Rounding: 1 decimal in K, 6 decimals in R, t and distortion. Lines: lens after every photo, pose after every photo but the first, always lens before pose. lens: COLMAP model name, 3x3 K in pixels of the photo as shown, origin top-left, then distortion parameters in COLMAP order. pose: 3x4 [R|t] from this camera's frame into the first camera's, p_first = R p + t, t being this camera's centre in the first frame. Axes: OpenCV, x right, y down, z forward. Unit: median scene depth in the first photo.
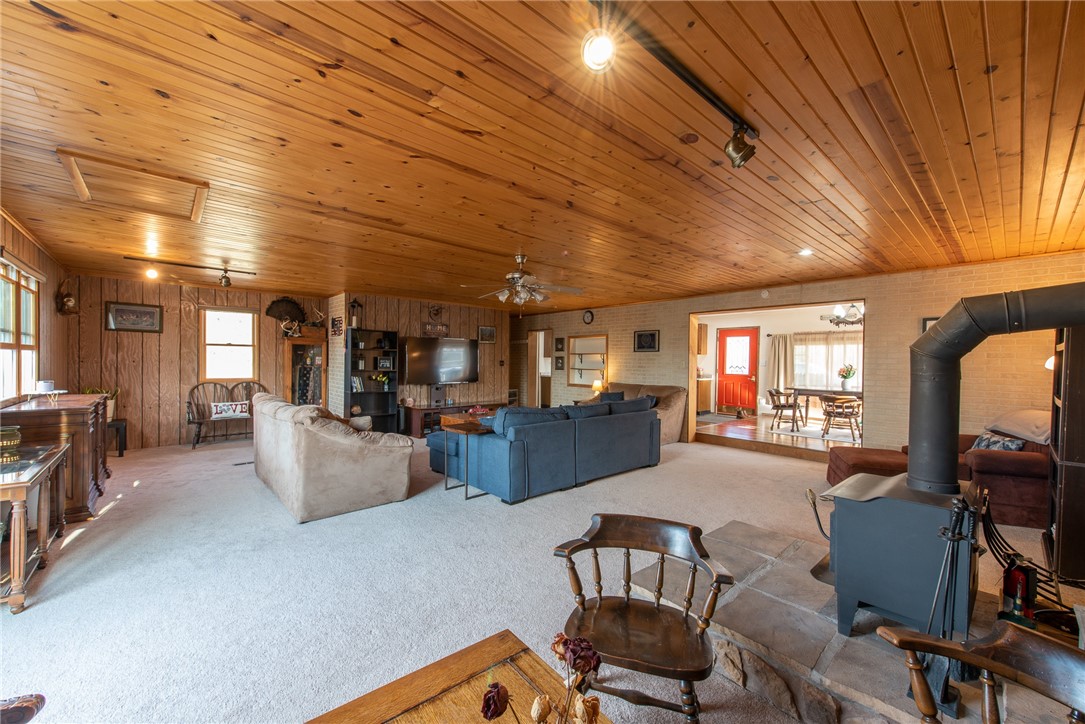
lens RADIAL K [[424.2, 0, 550.7], [0, 424.2, 364.5], [0, 0, 1]] dist [0.009762, -0.001182]
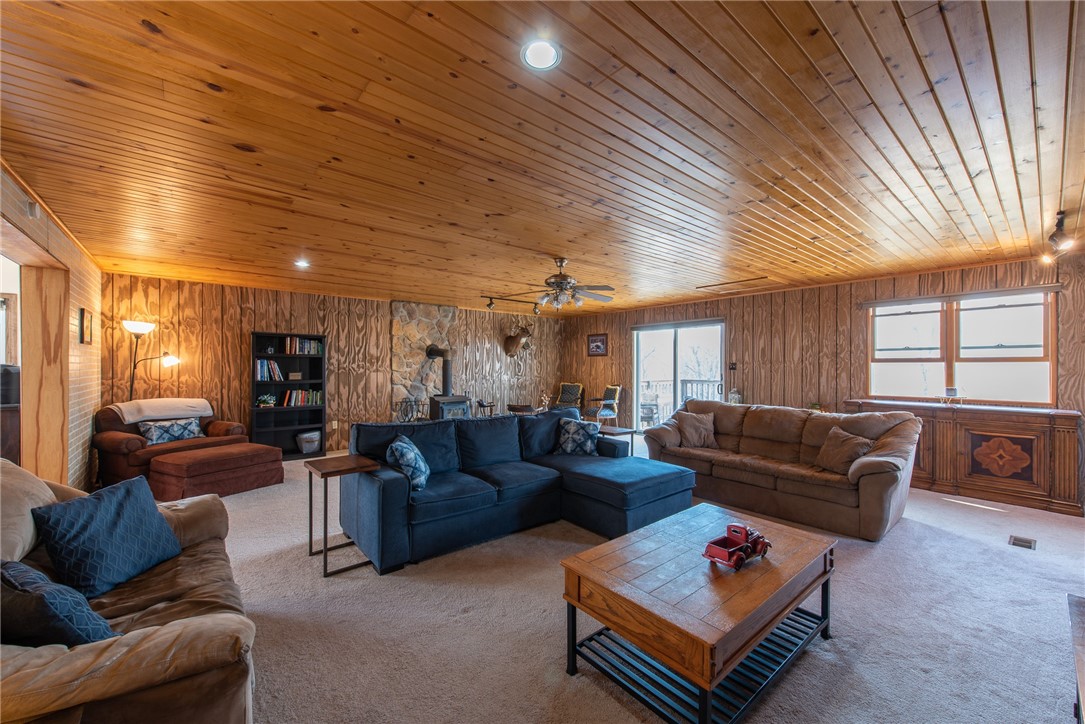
lens RADIAL K [[424.2, 0, 544.9], [0, 424.2, 368.4], [0, 0, 1]] dist [0.009762, -0.001182]
pose [[-0.999123, -0.013636, 0.039586, -0.045157], [-0.013079, 0.999812, 0.014306, -0.009325], [-0.039774, 0.013776, -0.999114, 1.219776]]
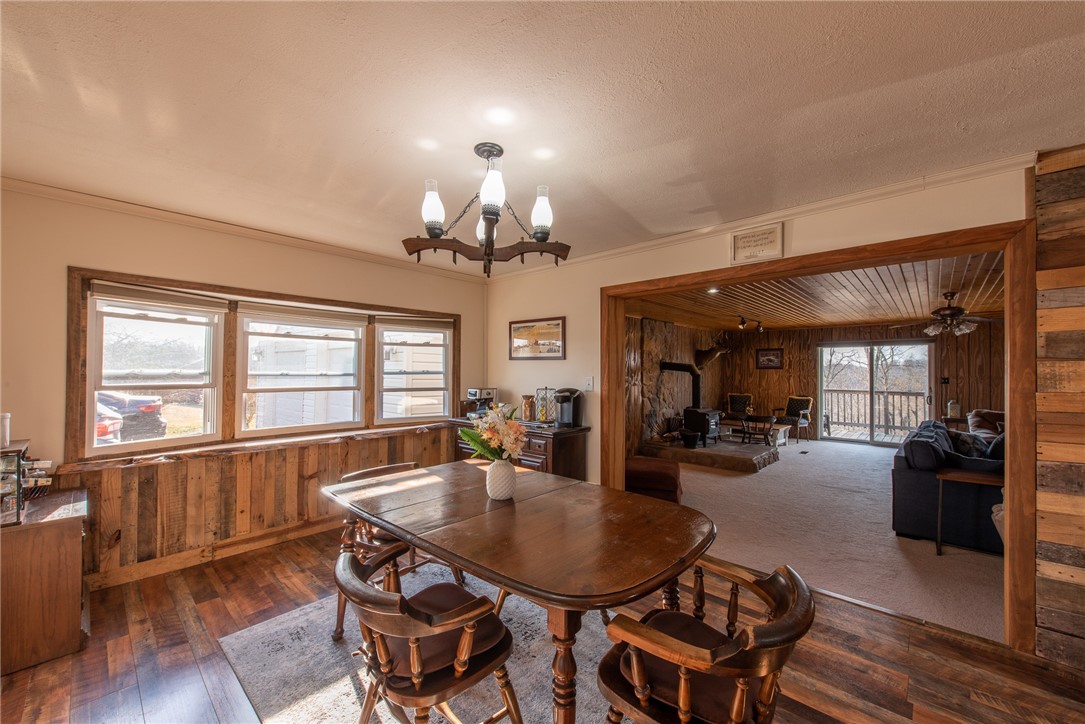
lens RADIAL K [[424.2, 0, 542.9], [0, 424.2, 366.5], [0, 0, 1]] dist [0.009762, -0.001182]
pose [[-0.995632, -0.017118, -0.091783, 0.692751], [-0.017065, 0.999853, -0.001369, -0.023108], [0.091793, 0.000203, -0.995778, 1.258066]]
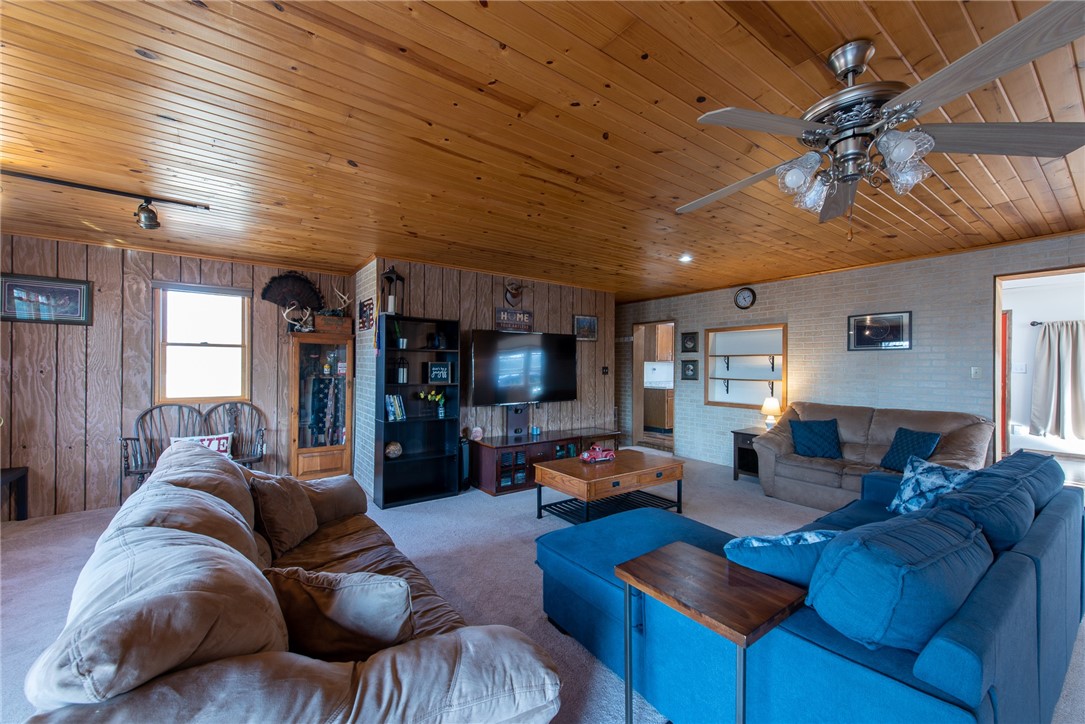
lens RADIAL K [[424.2, 0, 549.9], [0, 424.2, 366.1], [0, 0, 1]] dist [0.009762, -0.001182]
pose [[0.994159, -0.004670, -0.107823, -0.162315], [0.003897, 0.999965, -0.007383, -0.006867], [0.107853, 0.006920, 0.994143, 0.400582]]
